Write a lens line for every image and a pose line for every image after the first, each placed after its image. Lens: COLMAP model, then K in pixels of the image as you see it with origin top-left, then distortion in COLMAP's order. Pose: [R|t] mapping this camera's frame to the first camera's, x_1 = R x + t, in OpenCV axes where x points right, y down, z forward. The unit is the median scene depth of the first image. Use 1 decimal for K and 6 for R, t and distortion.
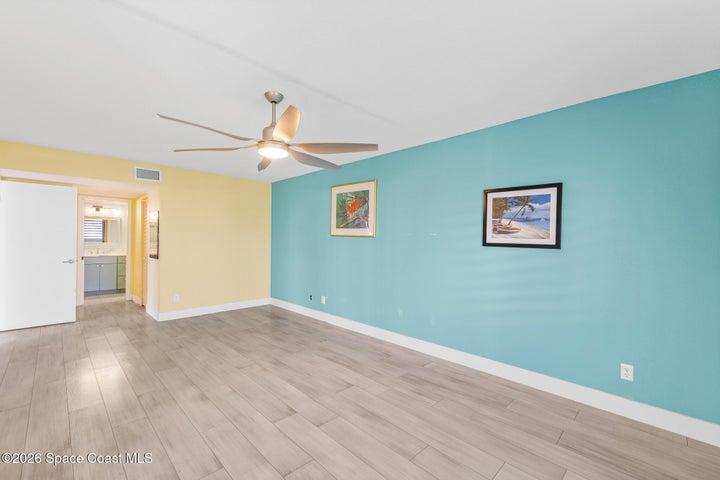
lens RADIAL K [[303.7, 0, 357.2], [0, 303.7, 238.7], [0, 0, 1]] dist [0.001532, -0.000097]
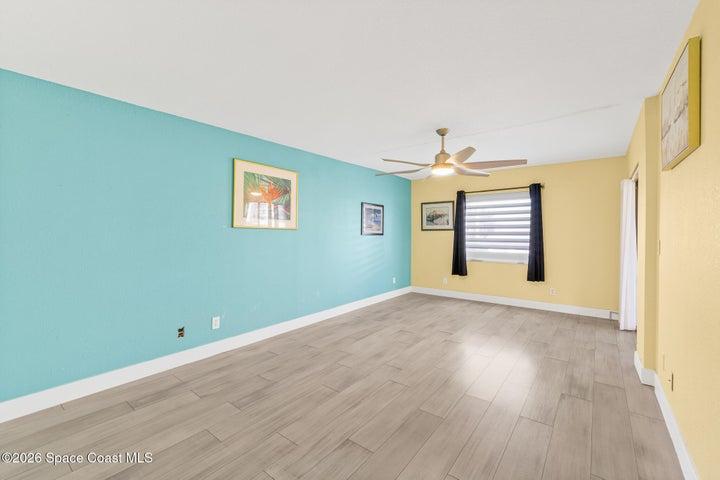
lens RADIAL K [[303.7, 0, 357.2], [0, 303.7, 238.7], [0, 0, 1]] dist [0.001532, -0.000097]
pose [[-0.115753, -0.037833, 0.992557, -1.115880], [-0.008689, 0.999275, 0.037076, -0.016090], [-0.993240, -0.004332, -0.115998, 1.065947]]
